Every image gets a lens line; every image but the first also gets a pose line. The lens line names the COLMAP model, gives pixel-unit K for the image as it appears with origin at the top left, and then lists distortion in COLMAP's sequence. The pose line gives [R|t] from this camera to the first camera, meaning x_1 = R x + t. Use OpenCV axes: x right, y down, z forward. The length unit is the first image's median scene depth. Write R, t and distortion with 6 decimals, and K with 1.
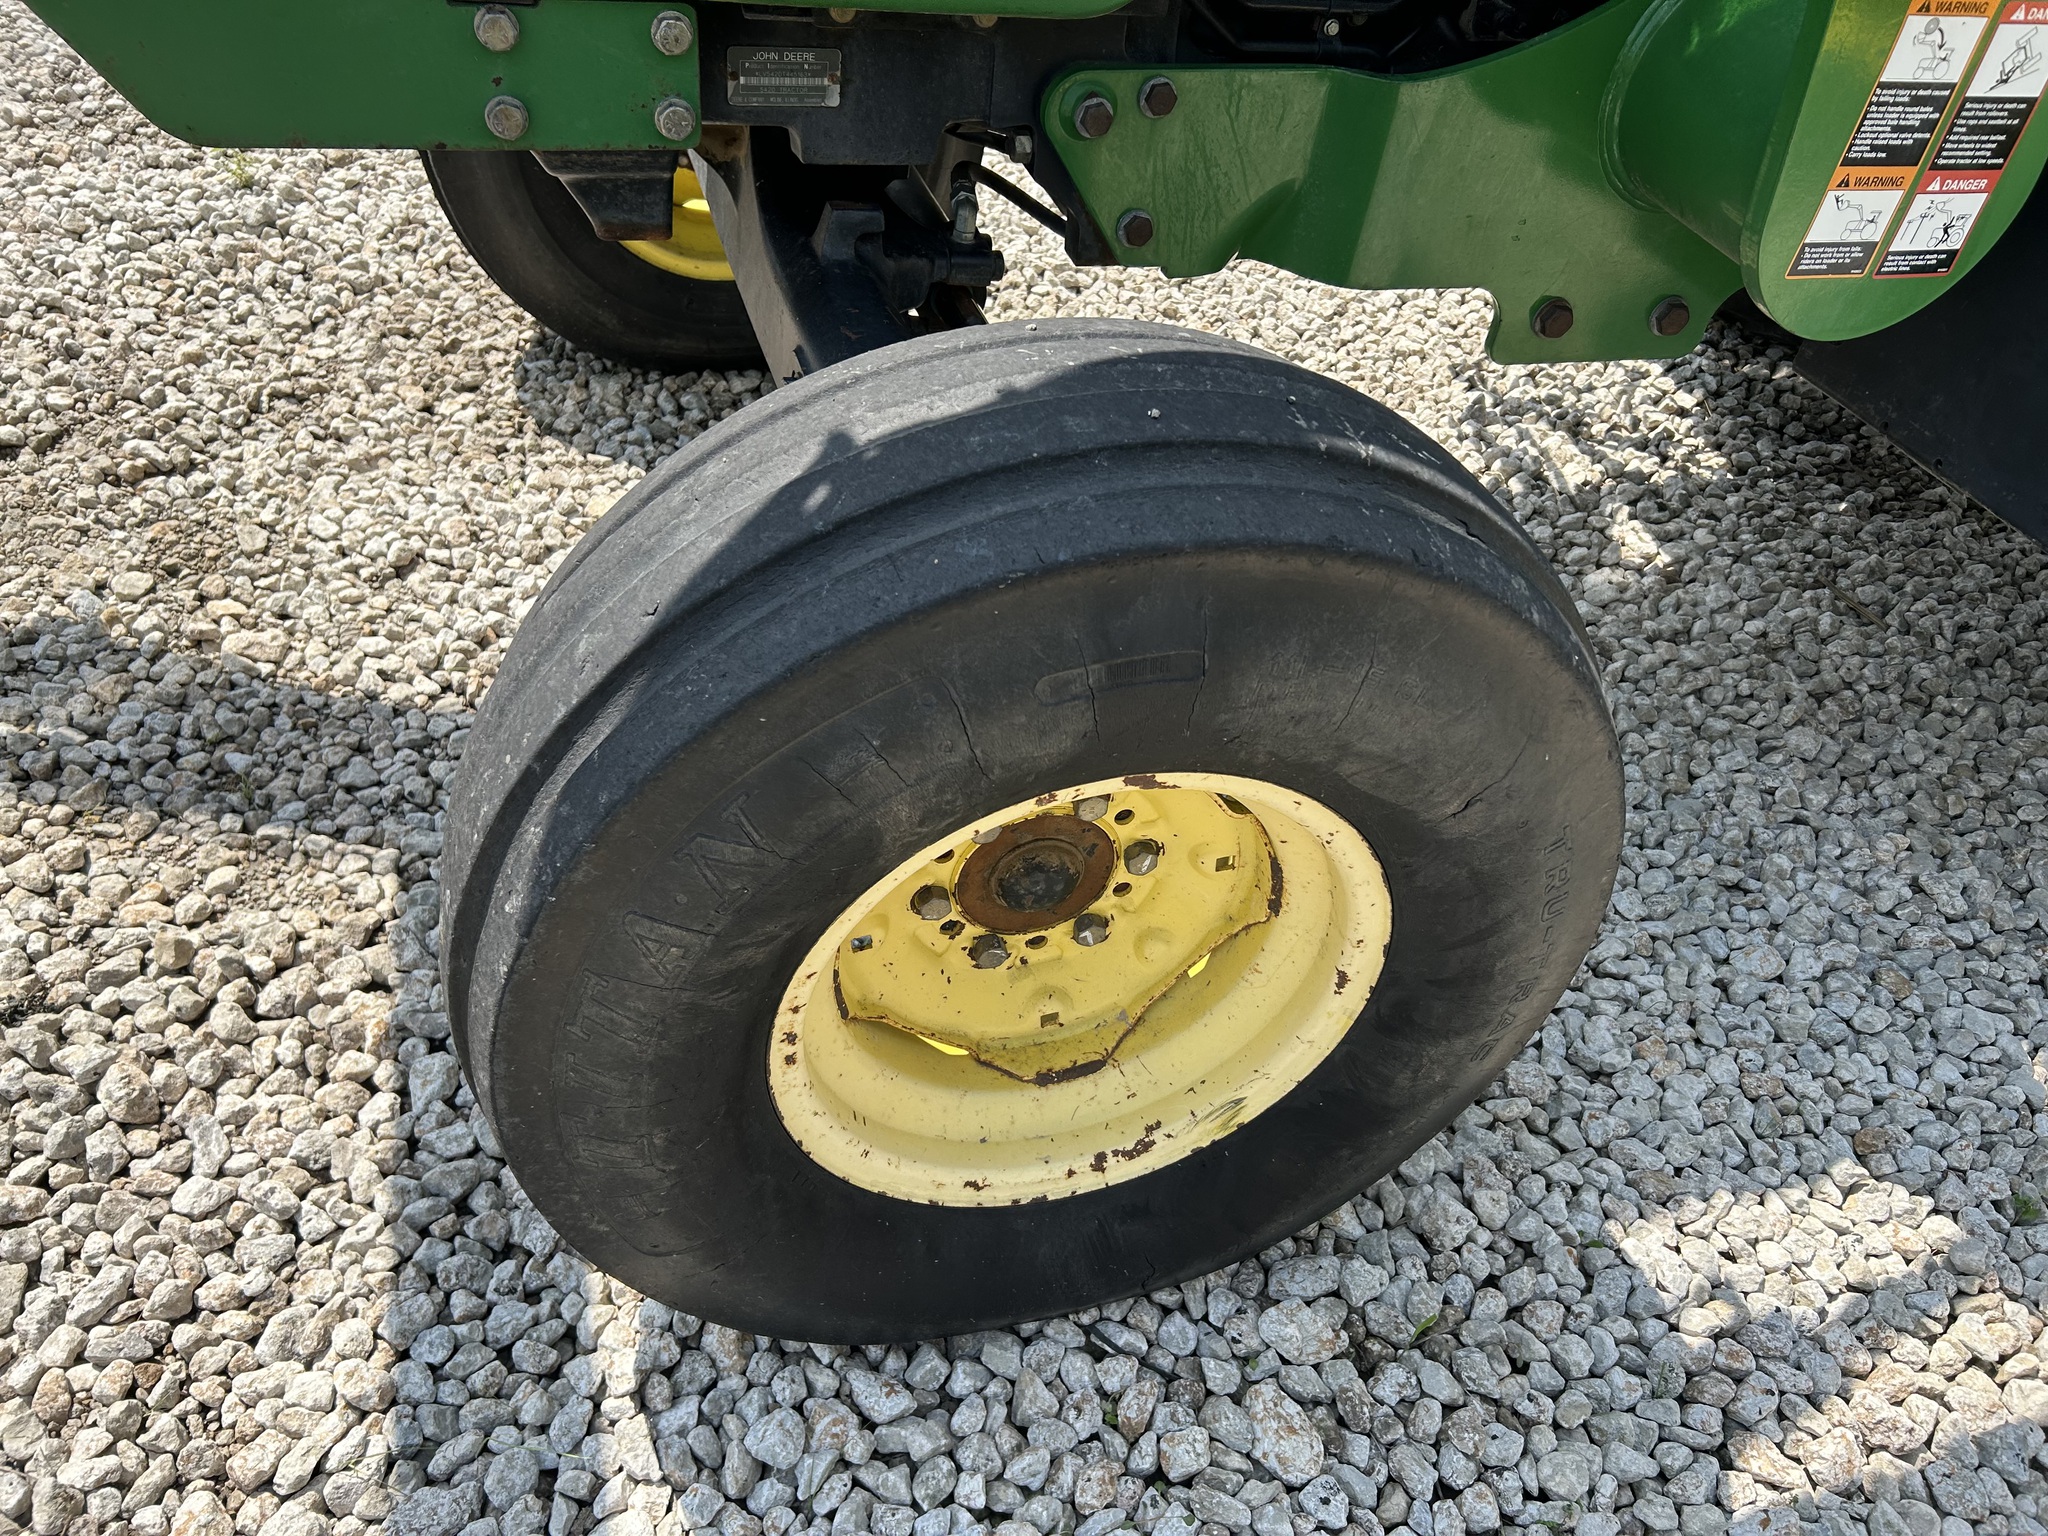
lens RADIAL K [[1573.5, 0, 1011.6], [0, 1573.5, 759.4], [0, 0, 1]] dist [0.033002, -0.031012]
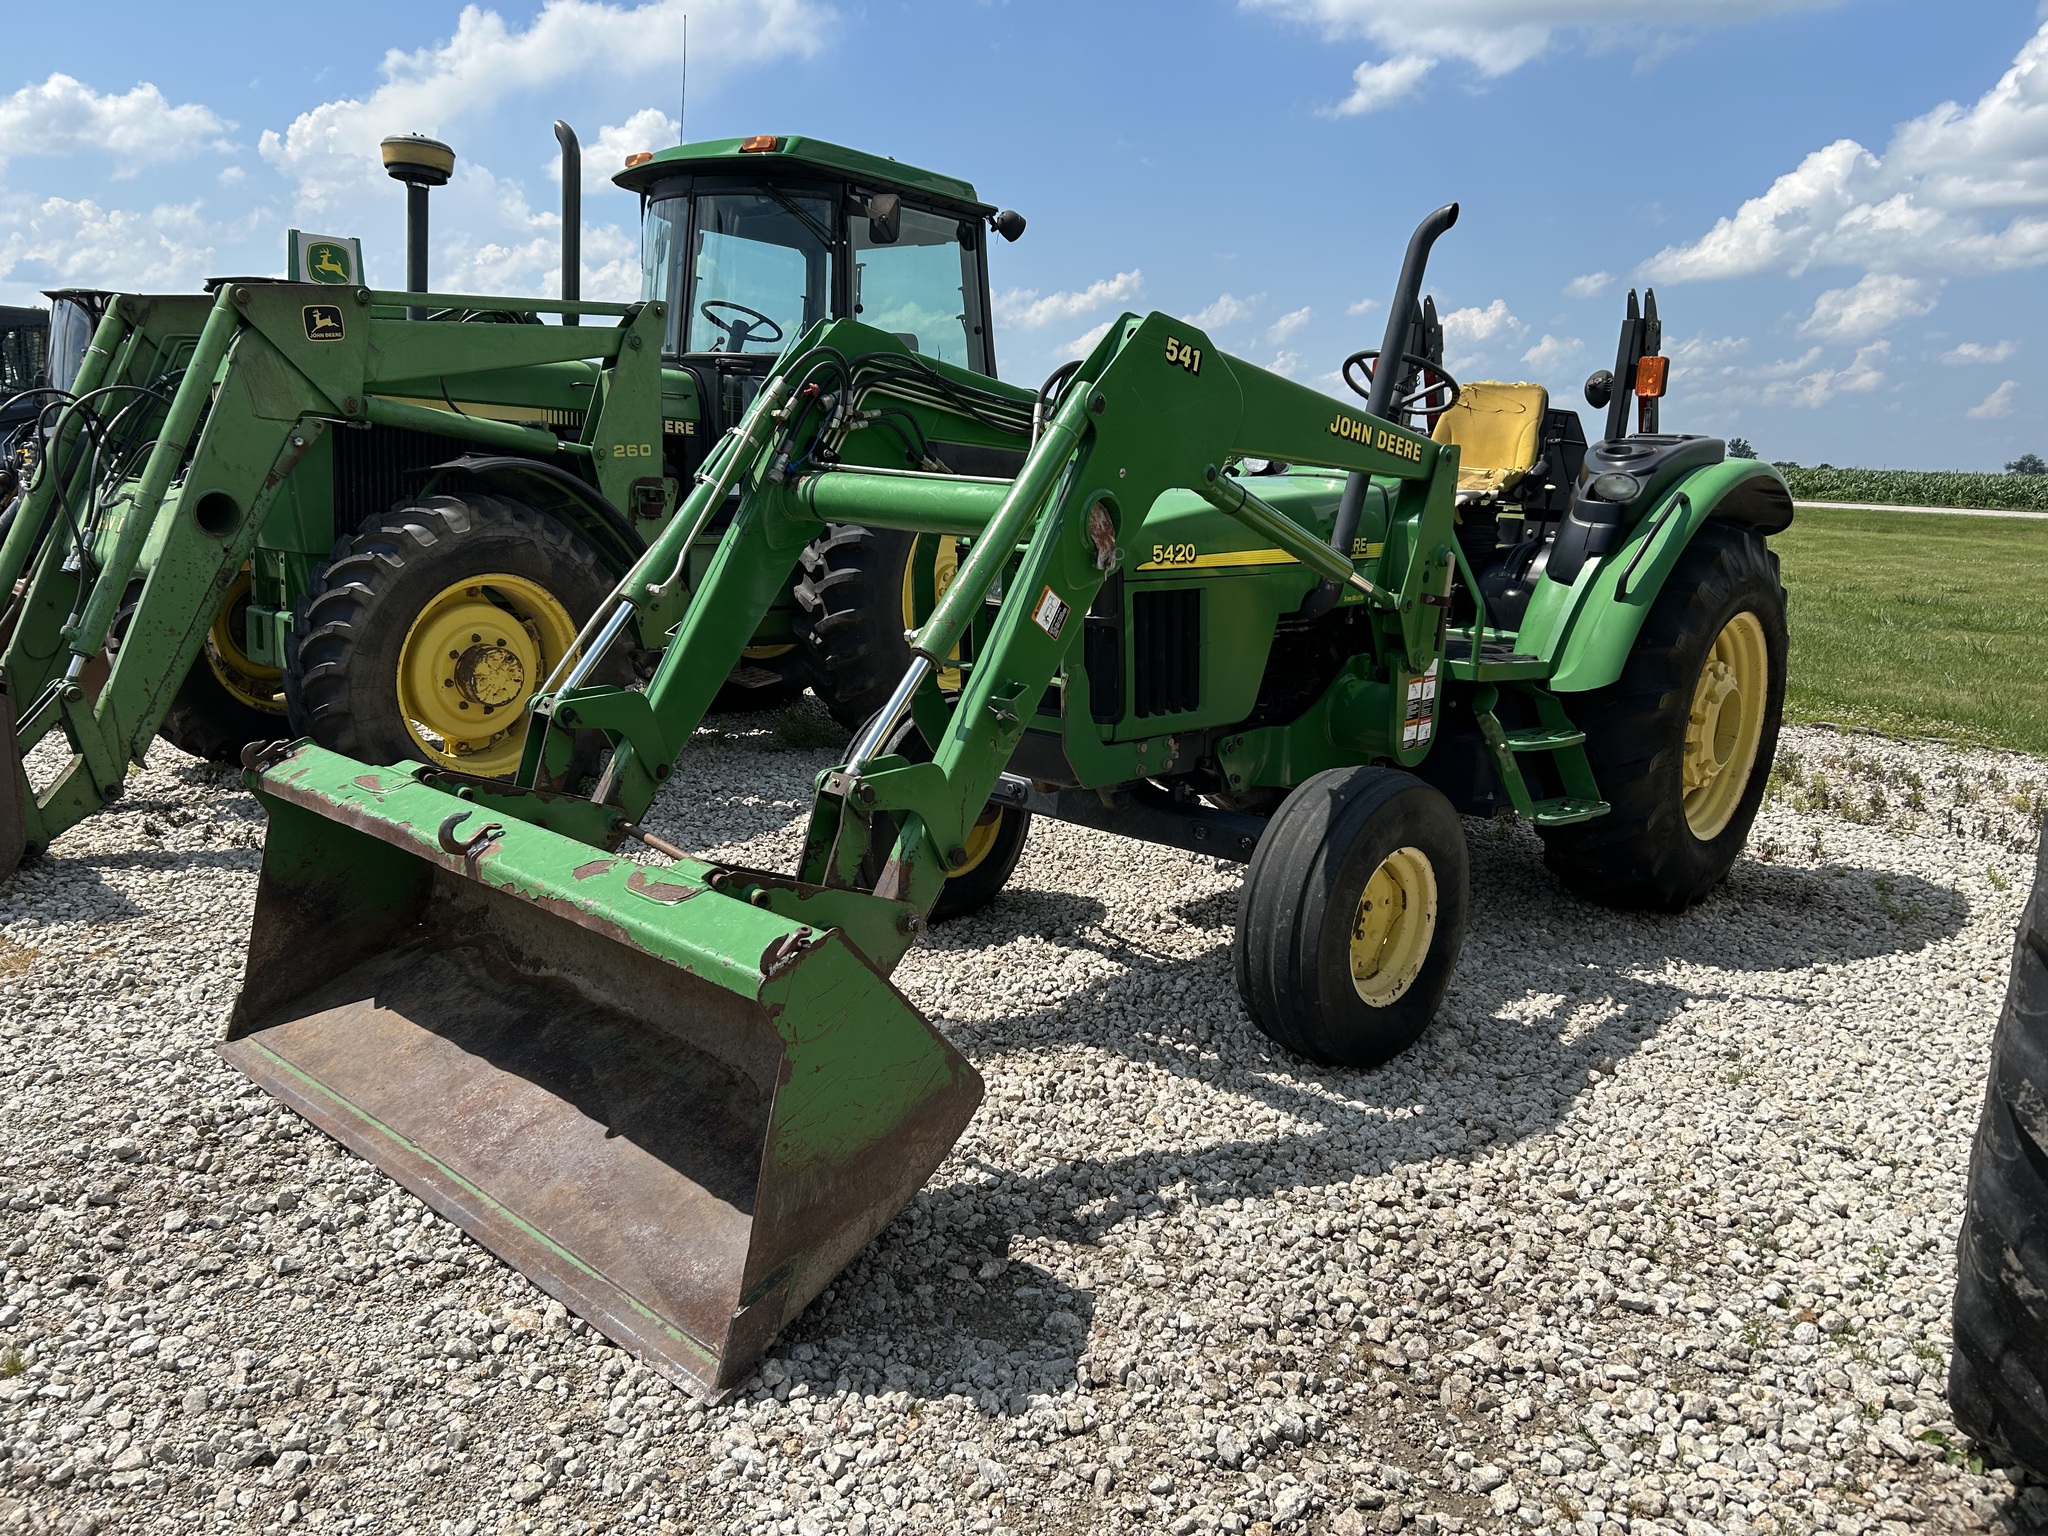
lens RADIAL K [[1604.7, 0, 1024.0], [0, 1604.7, 768.0], [0, 0, 1]] dist [0.115316, -0.211221]
pose [[0.849428, -0.189519, 0.492498, -1.185836], [0.389262, 0.855166, -0.342296, 0.376685], [-0.356295, 0.482467, 0.800175, -0.937515]]
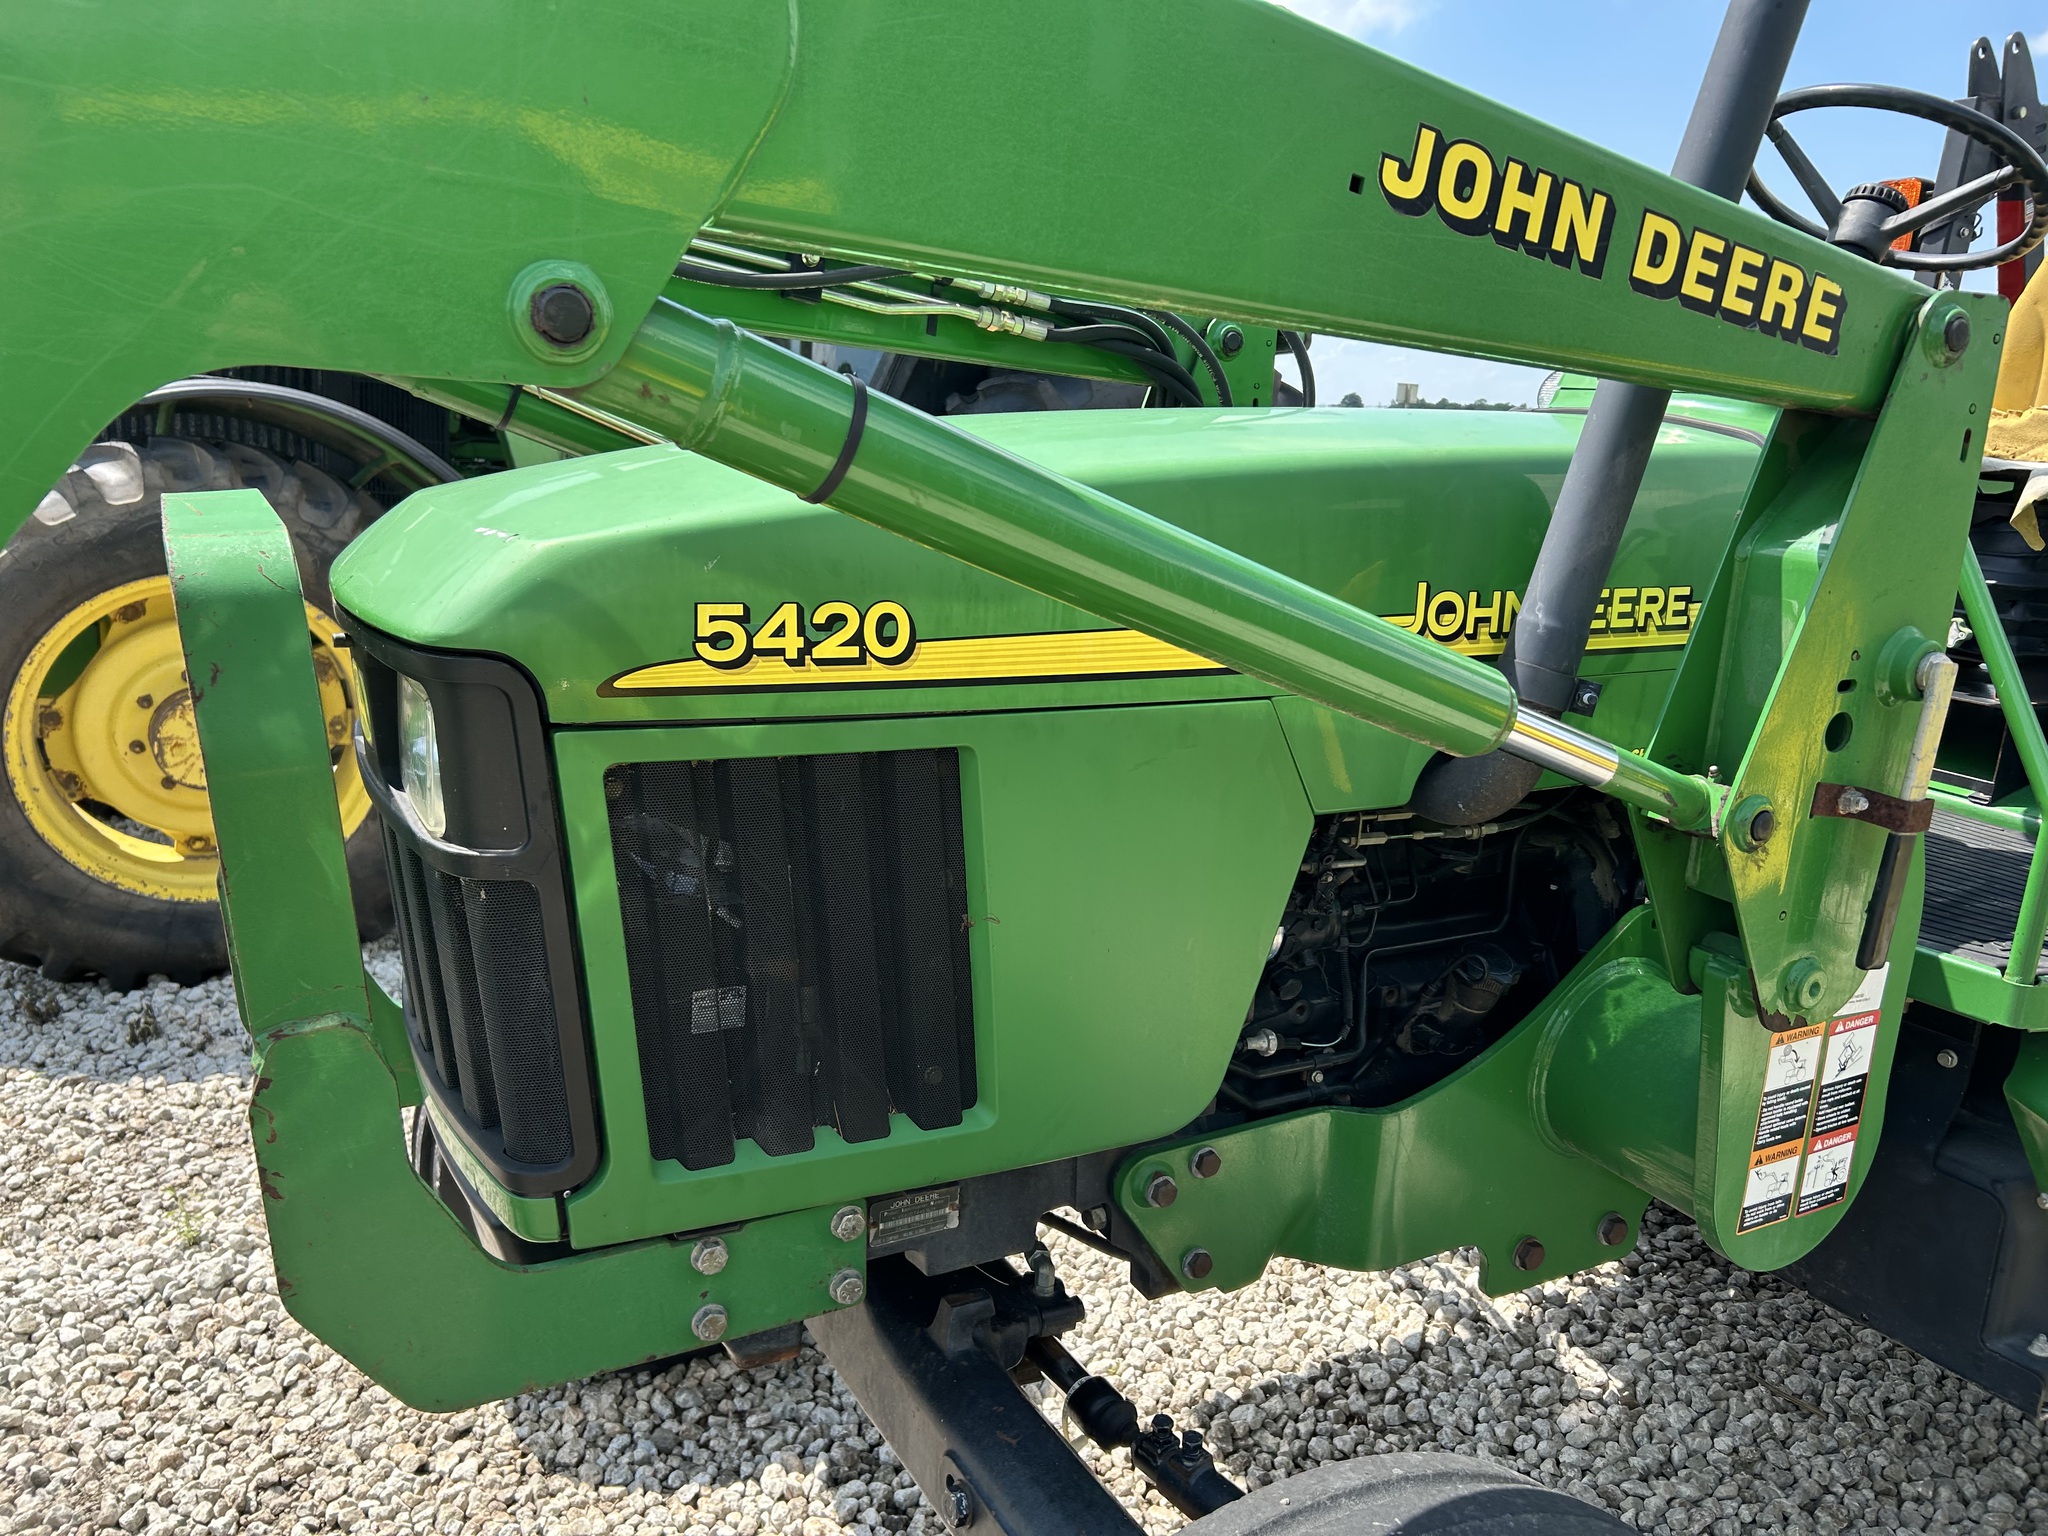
lens RADIAL K [[1551.9, 0, 1031.7], [0, 1551.9, 769.2], [0, 0, 1]] dist [0.063531, -0.072376]
pose [[0.975838, -0.119641, 0.182830, -0.125051], [0.188322, 0.884848, -0.426121, -0.116307], [-0.110795, 0.450255, 0.885999, -0.099757]]
